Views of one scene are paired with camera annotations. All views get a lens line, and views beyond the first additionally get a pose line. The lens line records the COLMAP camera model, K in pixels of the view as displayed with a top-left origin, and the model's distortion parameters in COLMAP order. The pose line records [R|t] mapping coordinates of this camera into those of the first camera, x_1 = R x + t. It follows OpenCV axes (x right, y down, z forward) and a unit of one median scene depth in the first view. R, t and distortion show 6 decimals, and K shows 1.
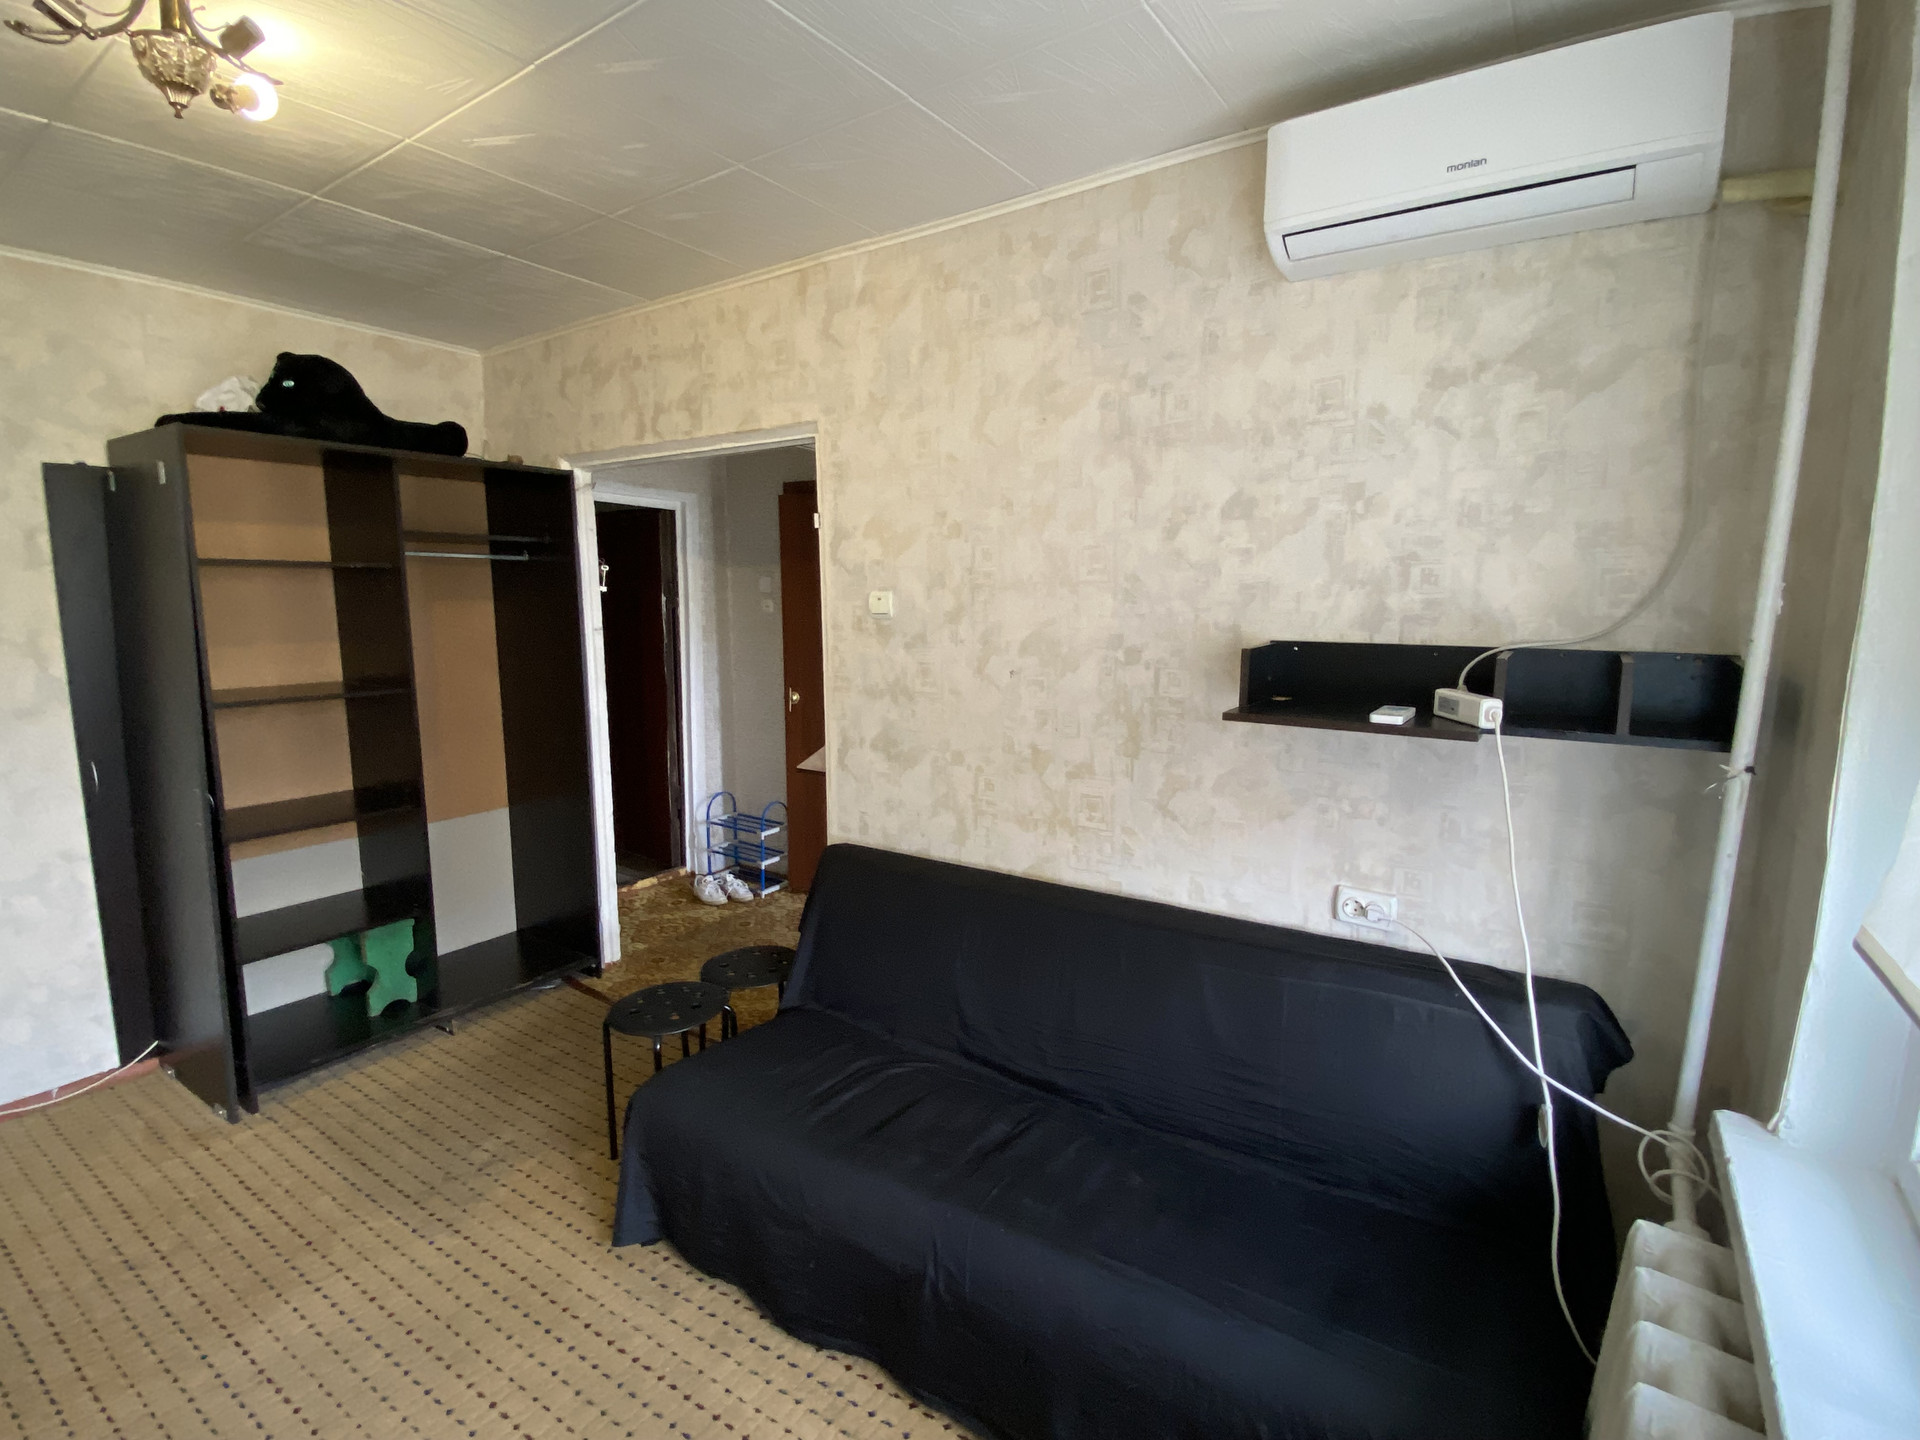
lens RADIAL K [[915.5, 0, 975.0], [0, 915.5, 727.5], [0, 0, 1]] dist [0.021605, -0.022519]
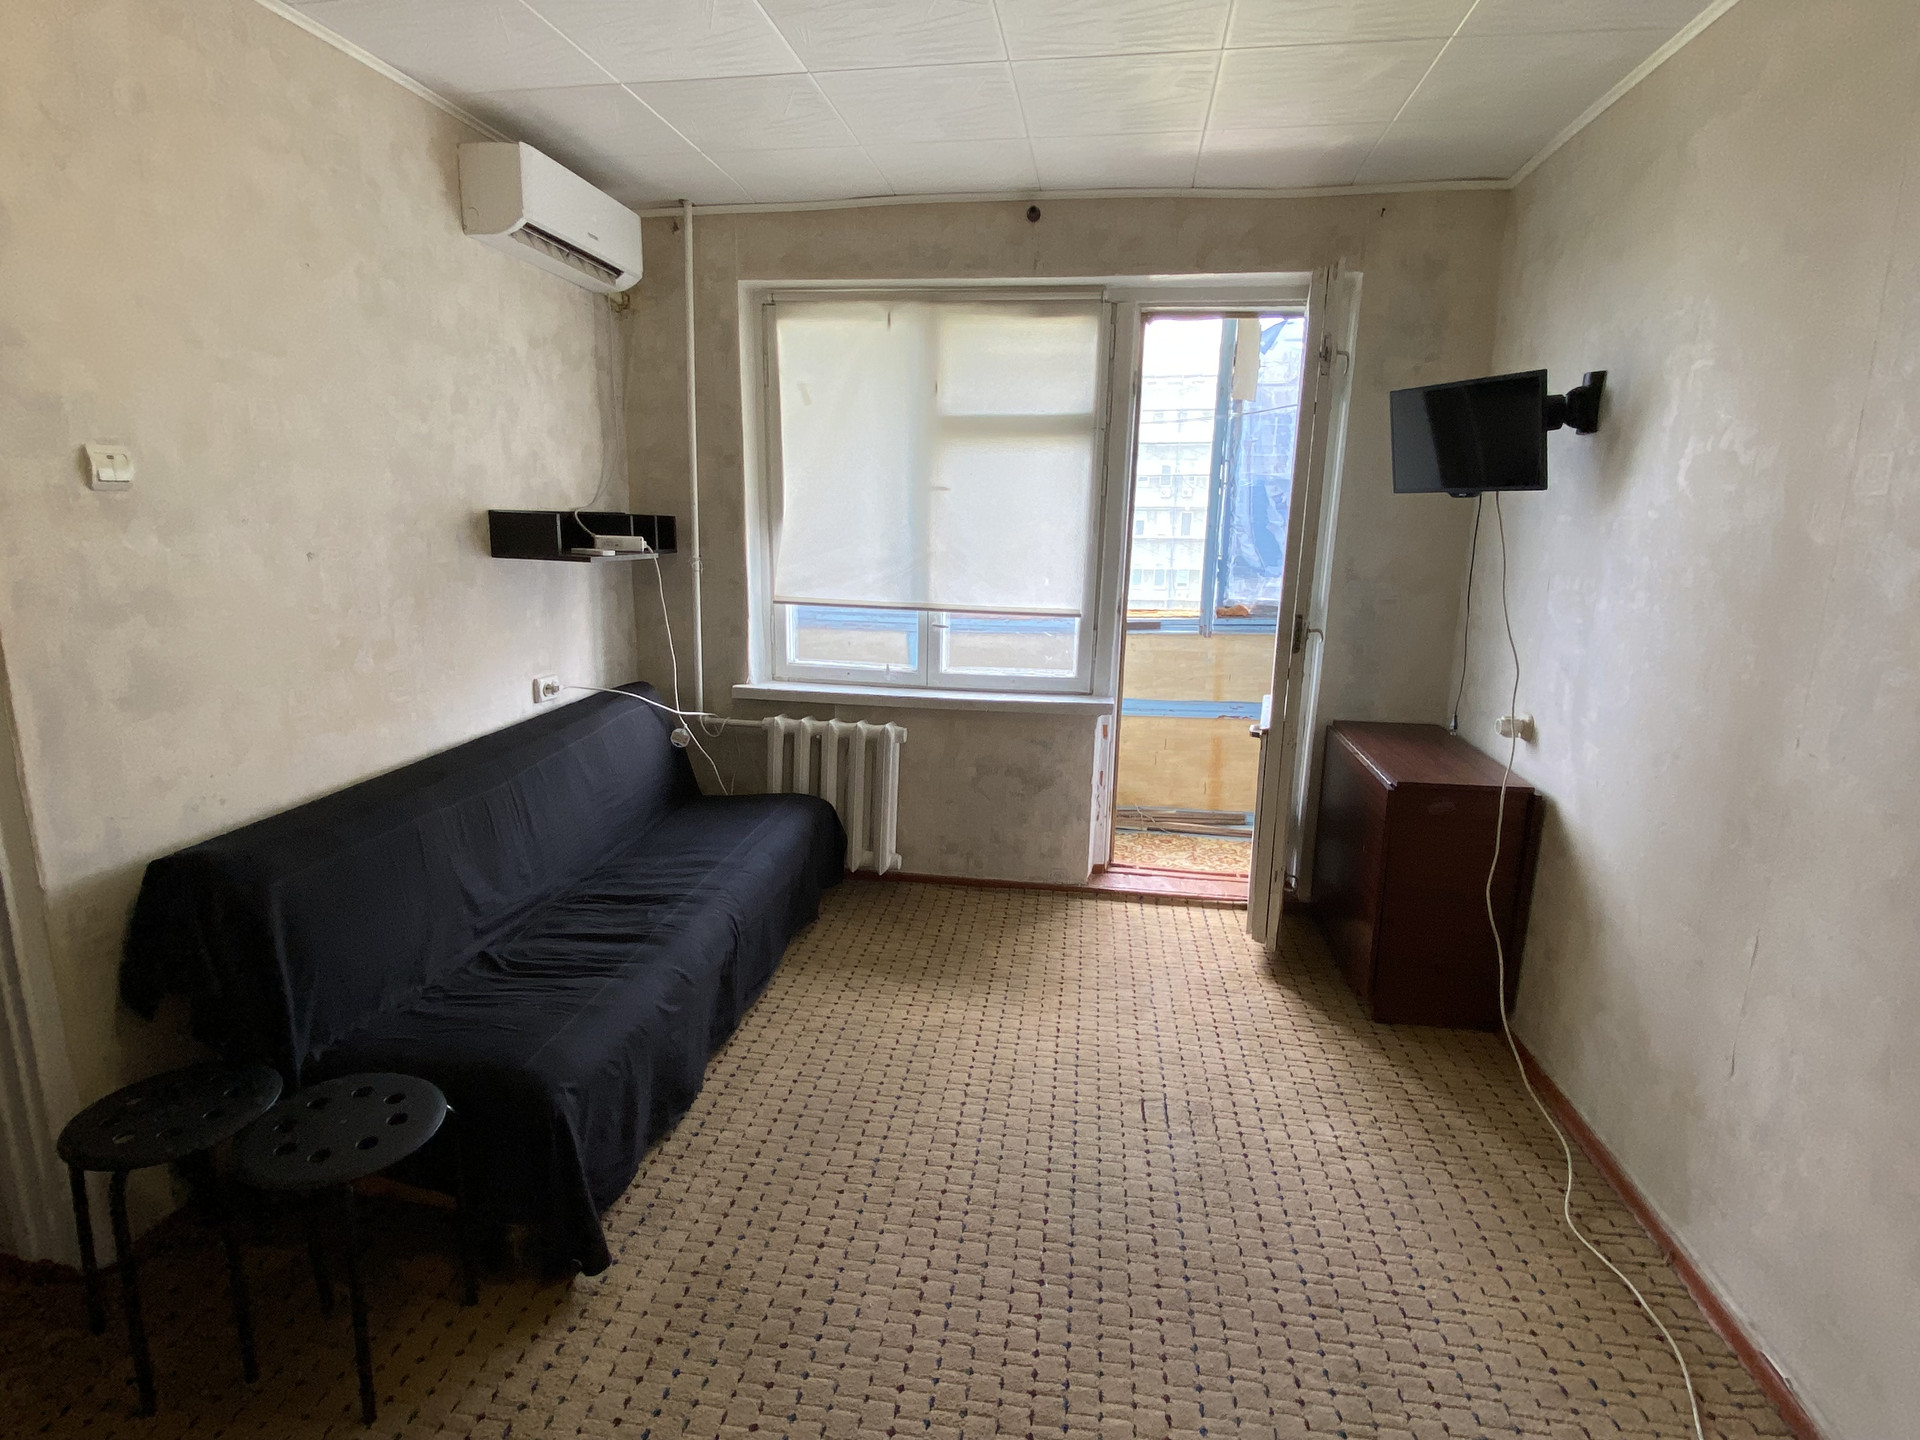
lens RADIAL K [[964.1, 0, 962.9], [0, 964.1, 716.5], [0, 0, 1]] dist [-0.006441, -0.002959]
pose [[-0.428558, -0.195777, 0.882048, -1.237463], [0.110357, 0.957590, 0.266163, -0.103174], [-0.896749, 0.211406, -0.388778, 0.980823]]
